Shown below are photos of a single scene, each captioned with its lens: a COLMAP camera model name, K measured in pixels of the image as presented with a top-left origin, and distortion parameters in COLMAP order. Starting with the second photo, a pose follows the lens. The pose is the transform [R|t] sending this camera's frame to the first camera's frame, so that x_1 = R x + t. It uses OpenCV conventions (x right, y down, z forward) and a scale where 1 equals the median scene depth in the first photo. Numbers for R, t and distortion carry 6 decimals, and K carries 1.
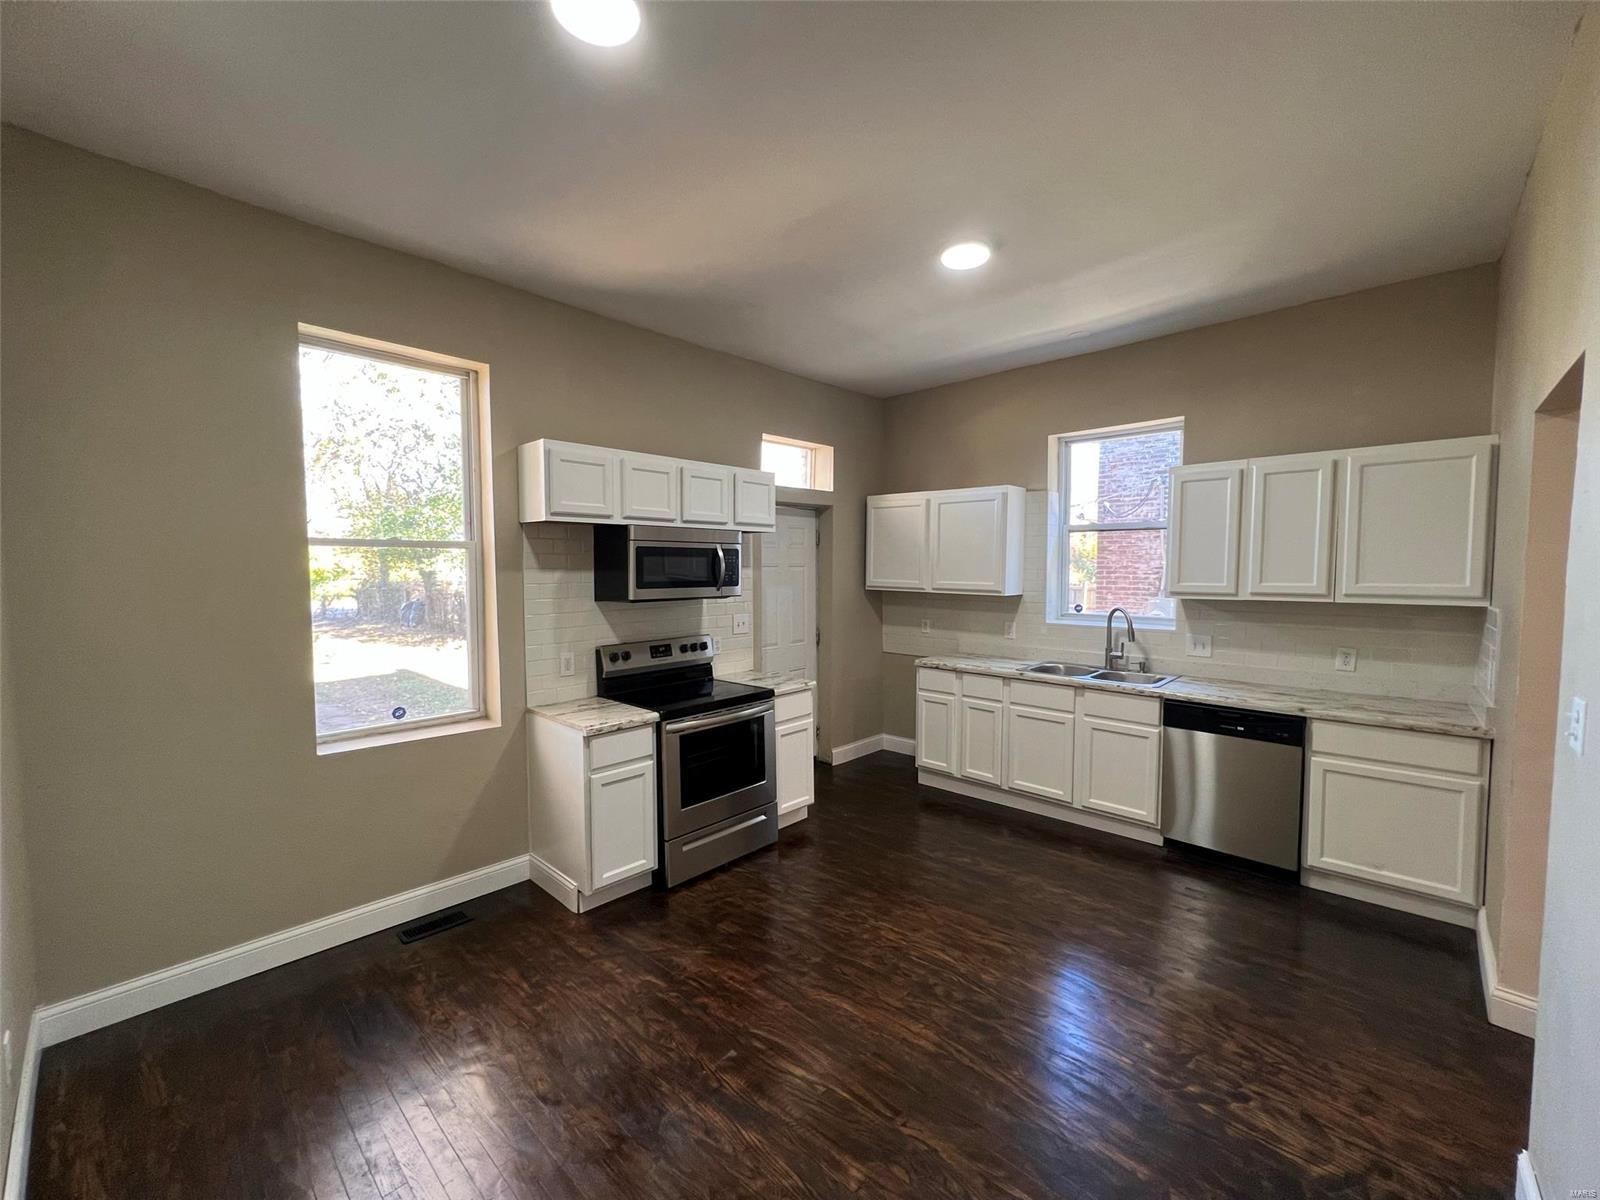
lens RADIAL K [[646.9, 0, 803.8], [0, 646.9, 599.5], [0, 0, 1]] dist [0.004802, -0.000082]
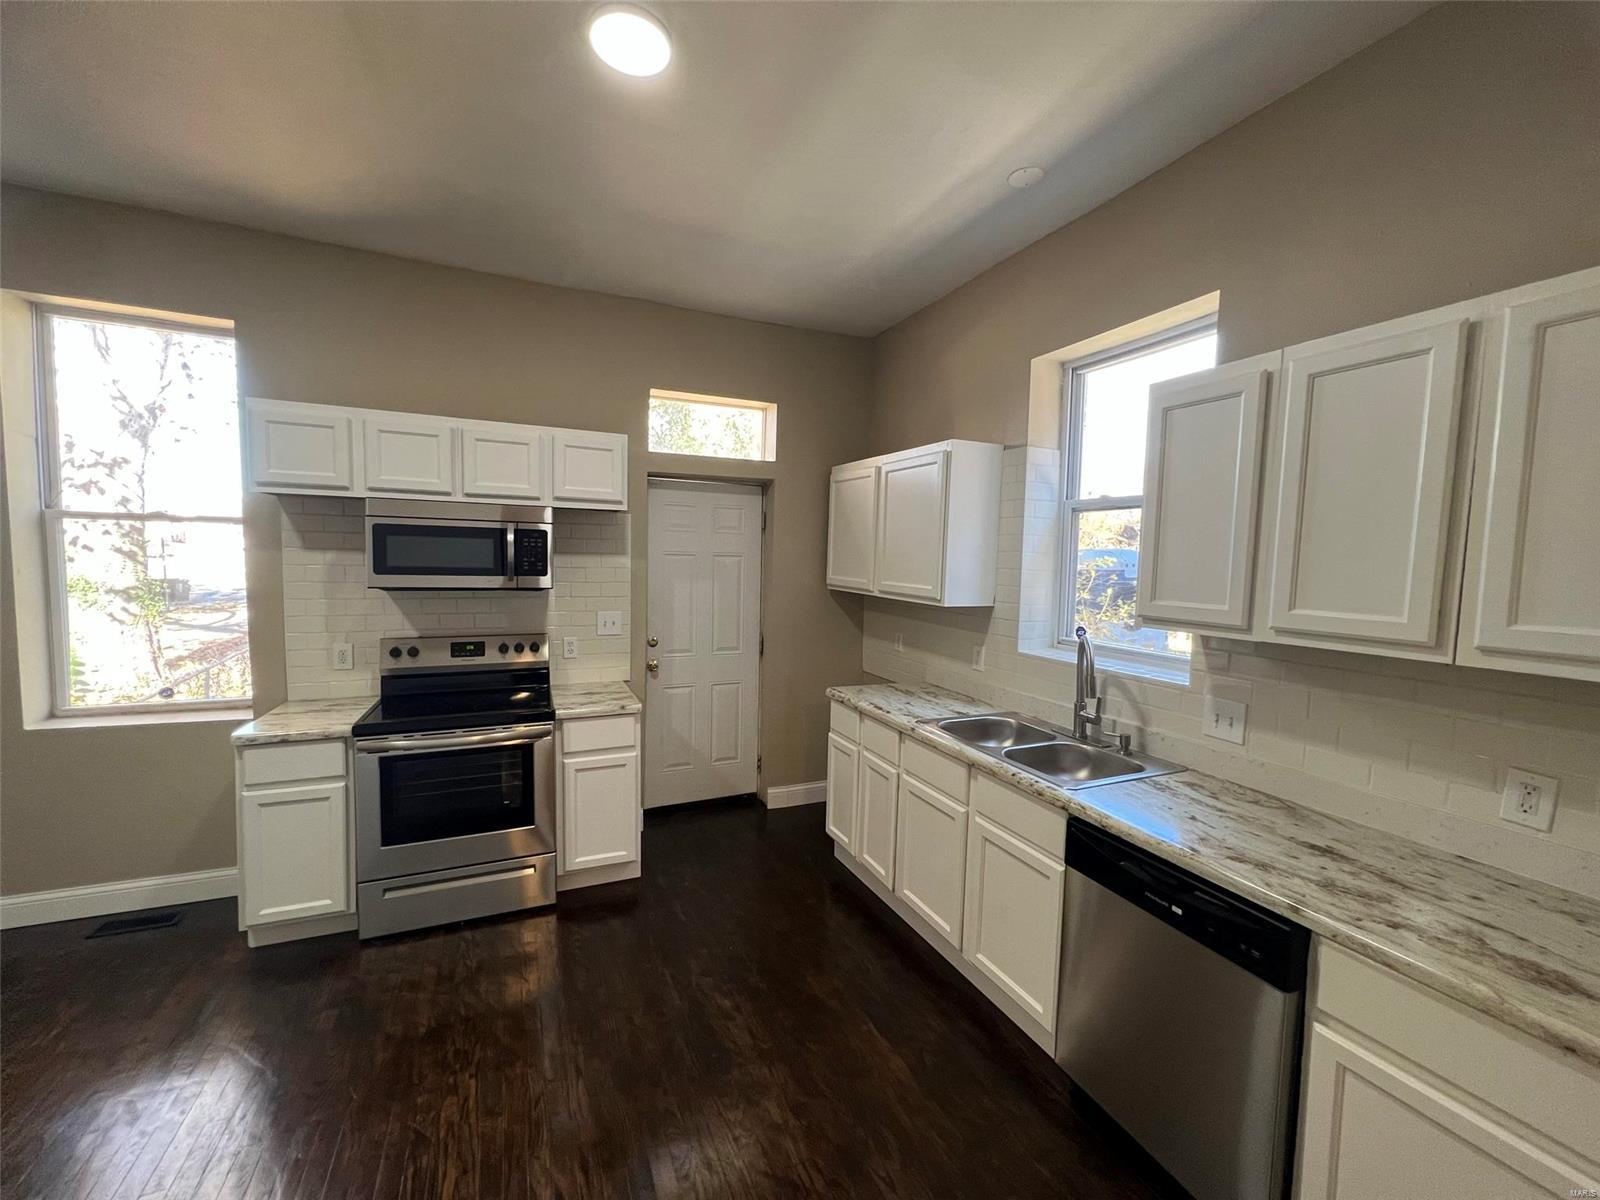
lens RADIAL K [[646.9, 0, 799.3], [0, 646.9, 599.9], [0, 0, 1]] dist [0.004802, -0.000082]
pose [[0.921411, 0.050689, -0.385269, 0.505785], [-0.046265, 0.998714, 0.020752, -0.023103], [0.385825, -0.001296, 0.922571, 0.385821]]
